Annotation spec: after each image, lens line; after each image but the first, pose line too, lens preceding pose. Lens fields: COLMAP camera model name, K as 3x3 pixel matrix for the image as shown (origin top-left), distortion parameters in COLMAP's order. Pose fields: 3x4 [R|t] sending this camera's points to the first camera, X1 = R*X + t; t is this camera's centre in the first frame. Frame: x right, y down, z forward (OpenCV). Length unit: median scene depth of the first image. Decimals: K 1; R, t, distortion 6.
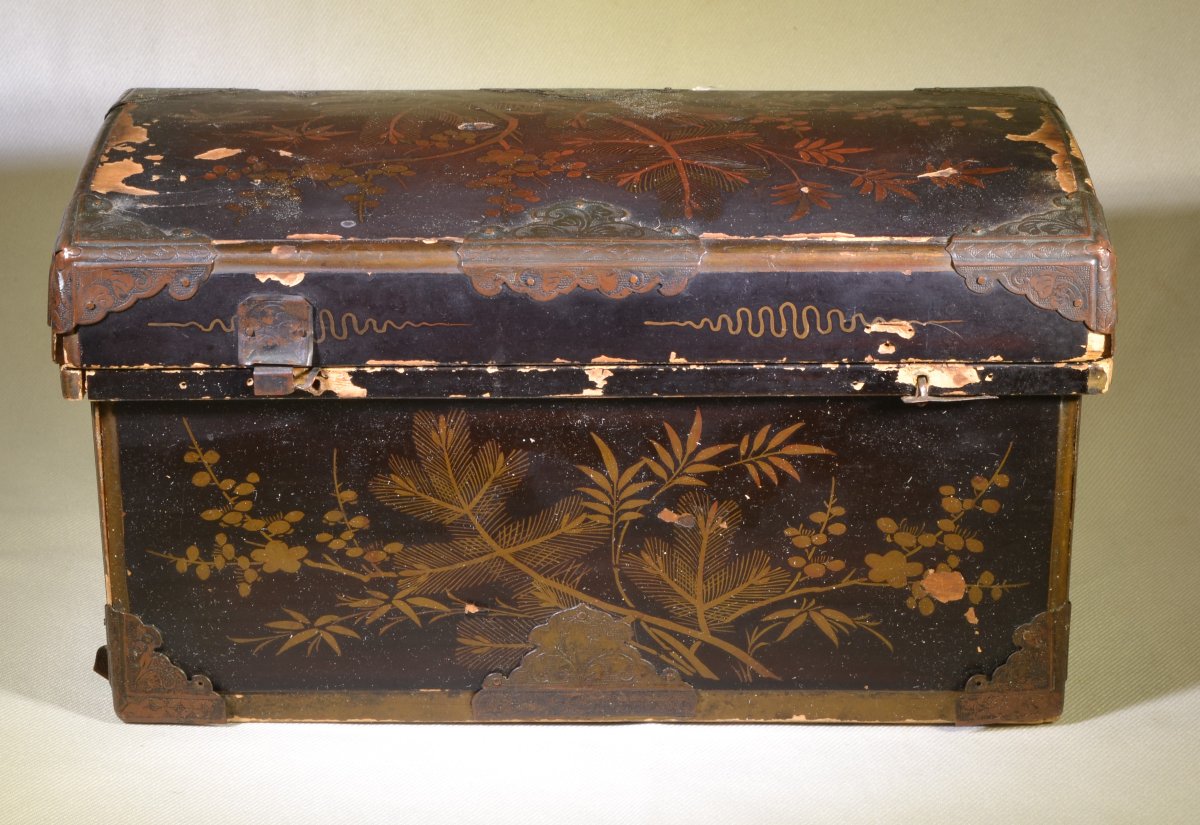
lens RADIAL K [[3411.7, 0, 601.5], [0, 3411.7, 412.2], [0, 0, 1]] dist [0.068512, 0.000000]
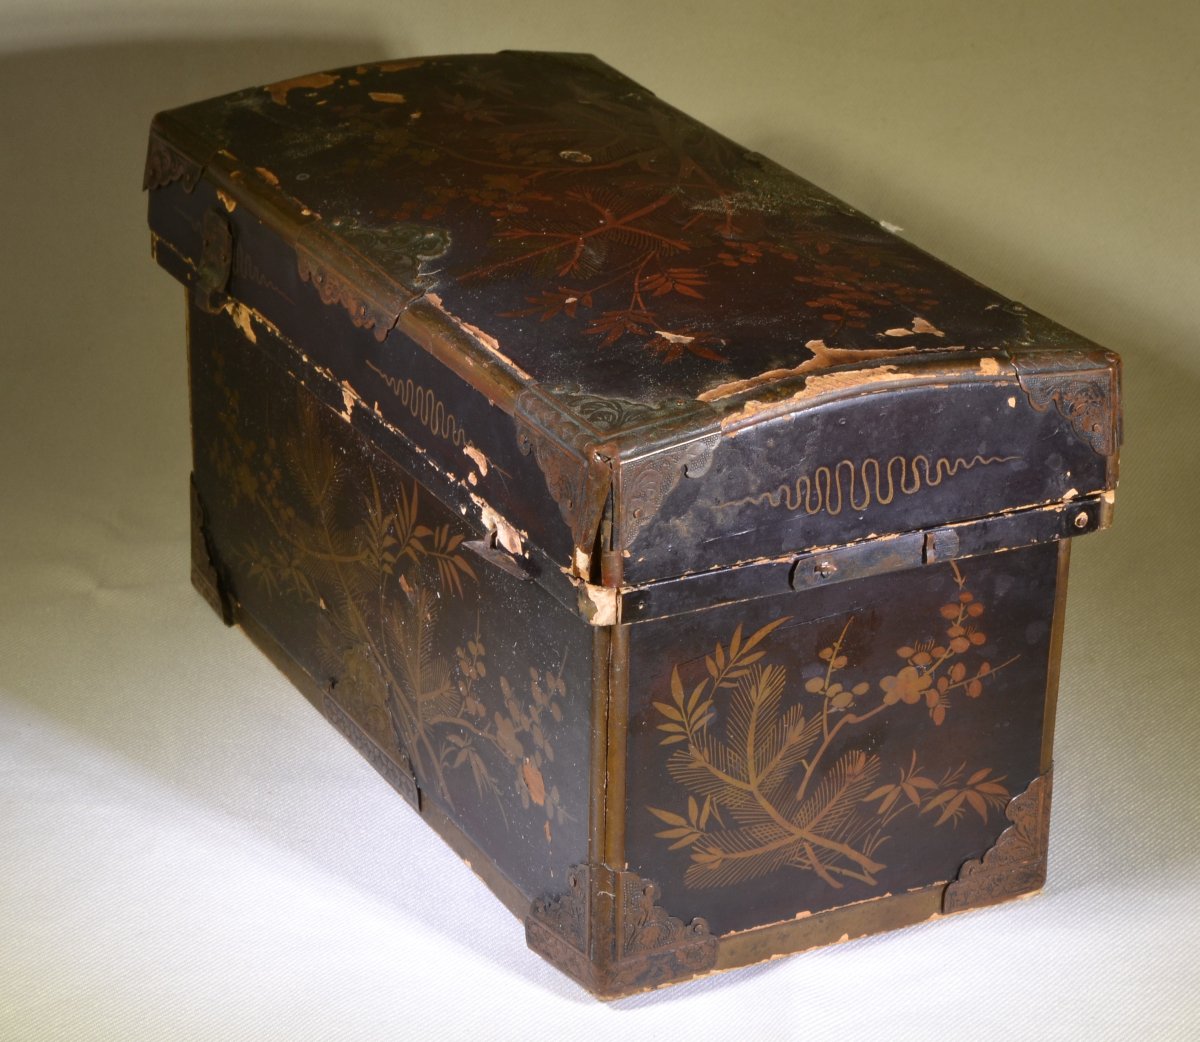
lens RADIAL K [[3882.7, 0, 600.8], [0, 3882.7, 521.2], [0, 0, 1]] dist [-0.045808, 0.000000]
pose [[0.452022, 0.359077, -0.816541, 0.925940], [-0.356053, 0.911943, 0.203927, -0.225851], [0.817865, 0.198552, 0.540069, 0.484642]]
